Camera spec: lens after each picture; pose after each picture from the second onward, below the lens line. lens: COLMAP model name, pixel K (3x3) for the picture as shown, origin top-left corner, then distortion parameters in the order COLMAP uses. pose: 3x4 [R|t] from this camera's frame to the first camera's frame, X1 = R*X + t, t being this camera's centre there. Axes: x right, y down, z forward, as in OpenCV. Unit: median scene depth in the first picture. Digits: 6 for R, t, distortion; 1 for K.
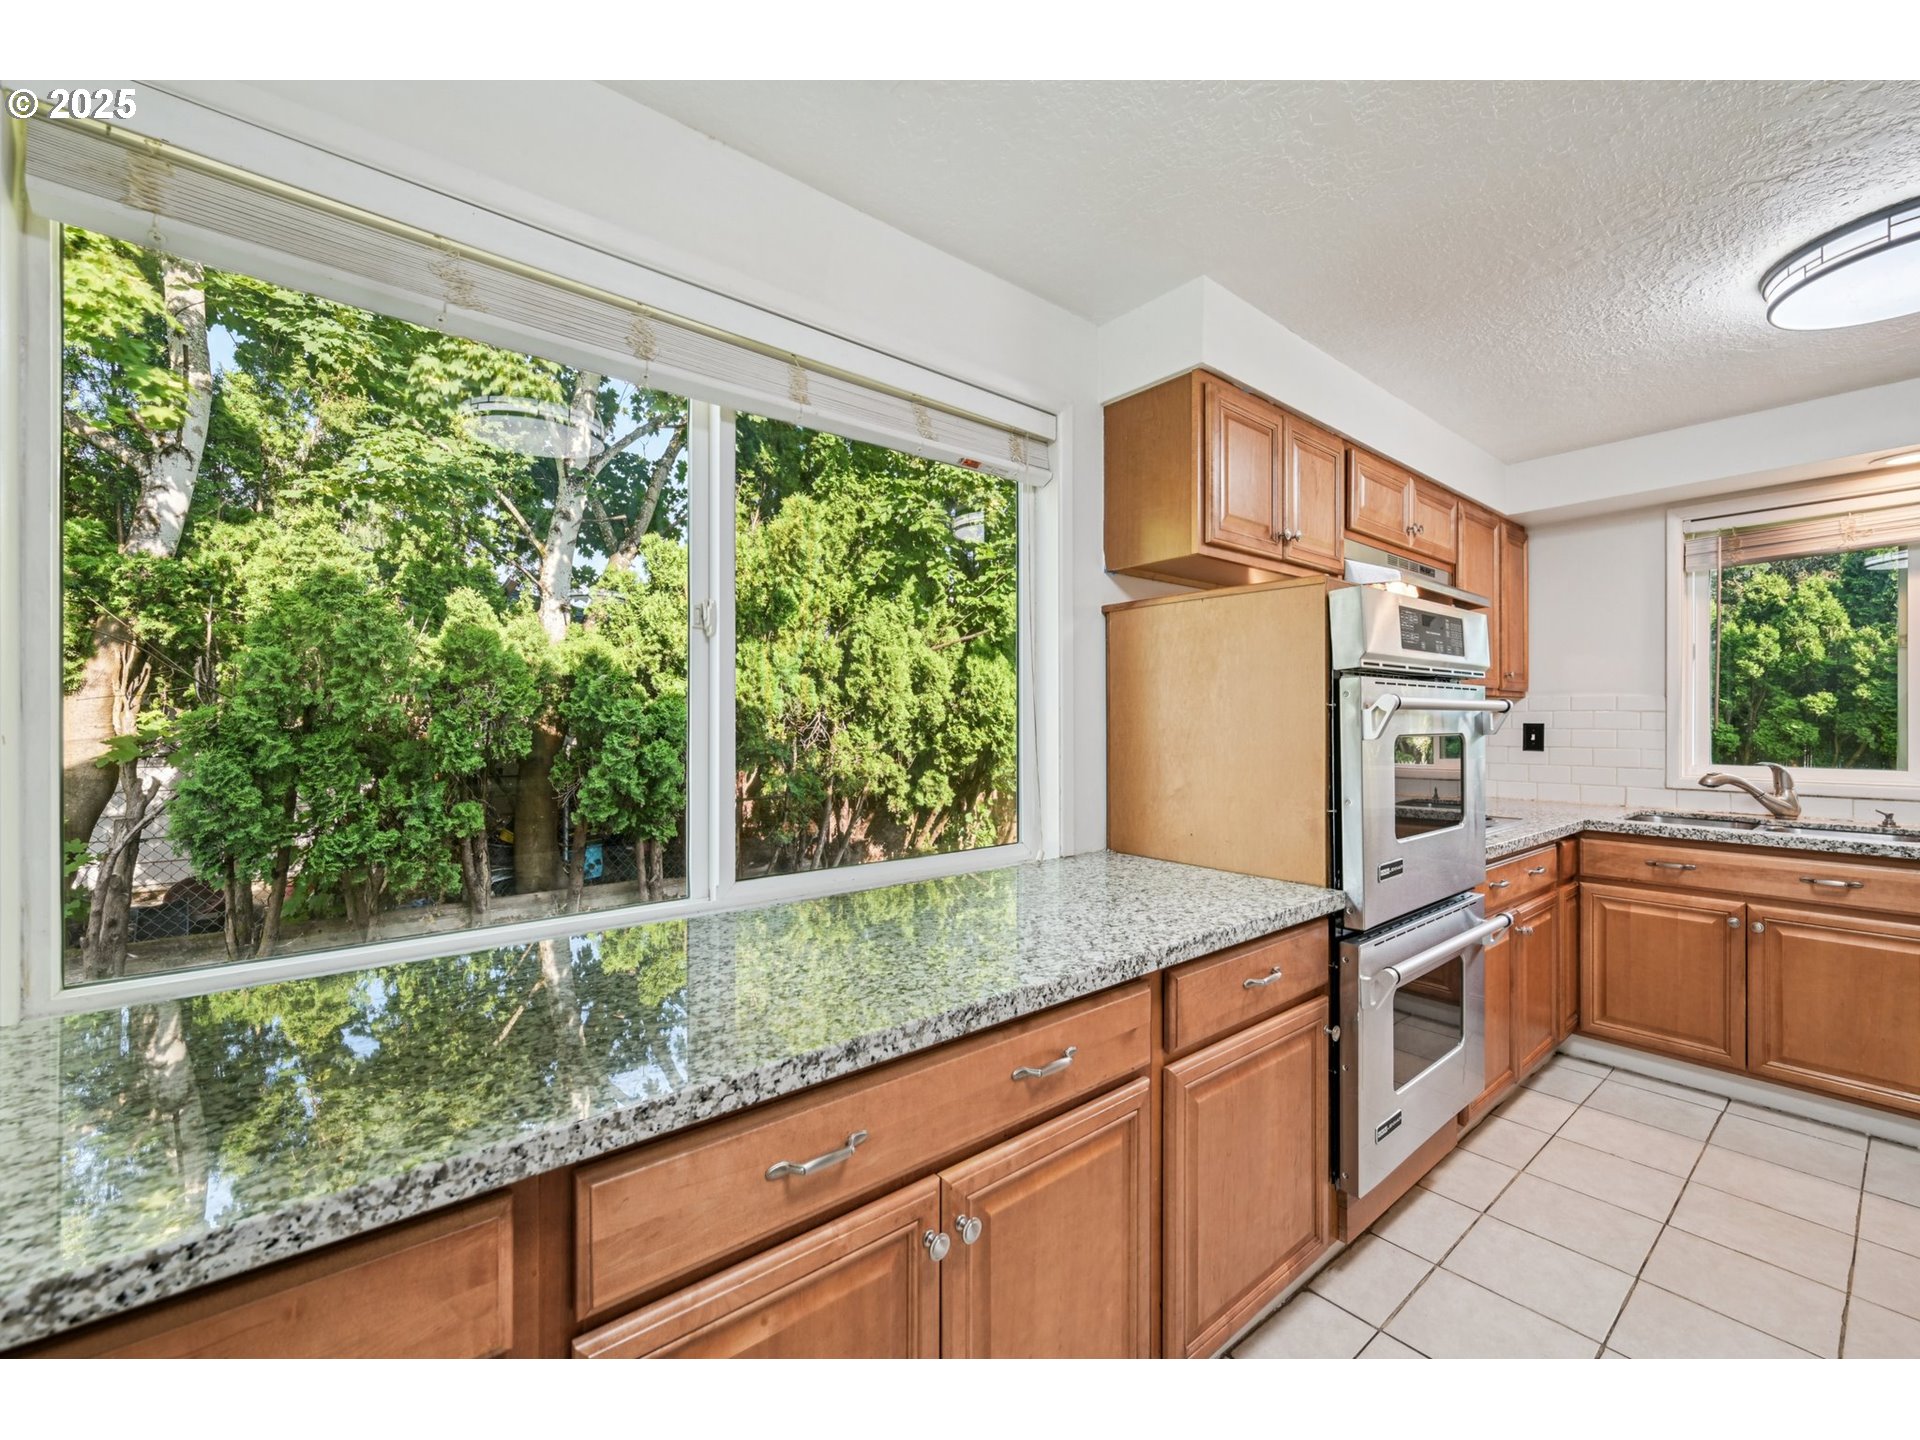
lens RADIAL K [[792.6, 0, 951.9], [0, 792.6, 723.2], [0, 0, 1]] dist [-0.005300, 0.001751]
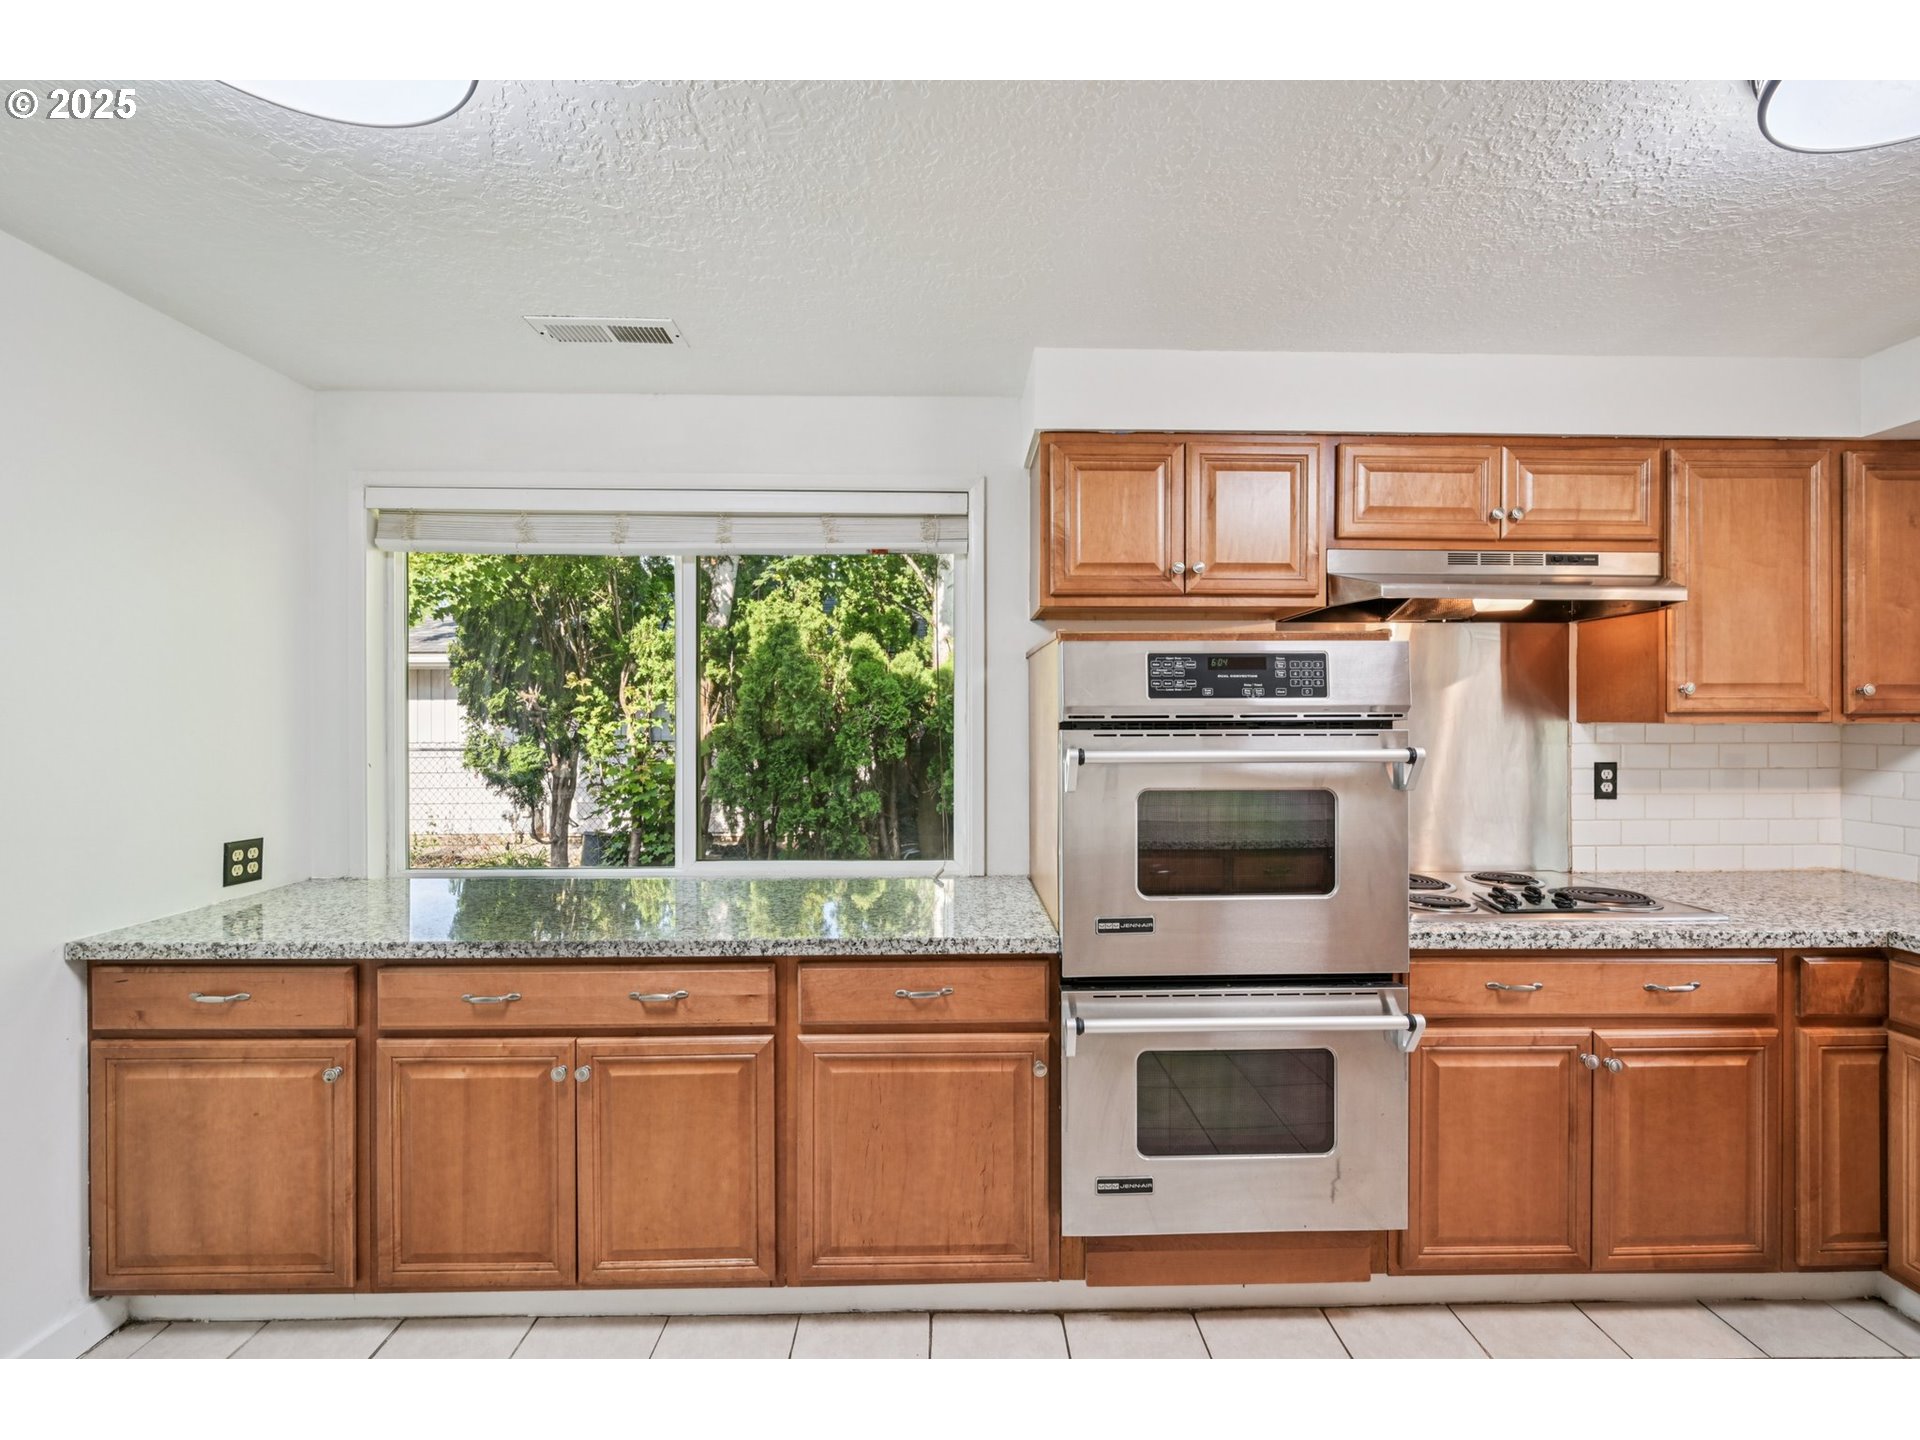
lens RADIAL K [[792.6, 0, 955.1], [0, 792.6, 719.8], [0, 0, 1]] dist [-0.005300, 0.001751]
pose [[0.785616, 0.001834, -0.618712, 0.801169], [-0.000973, 0.999998, 0.001728, -0.057045], [0.618714, -0.000756, 0.785616, 0.078746]]
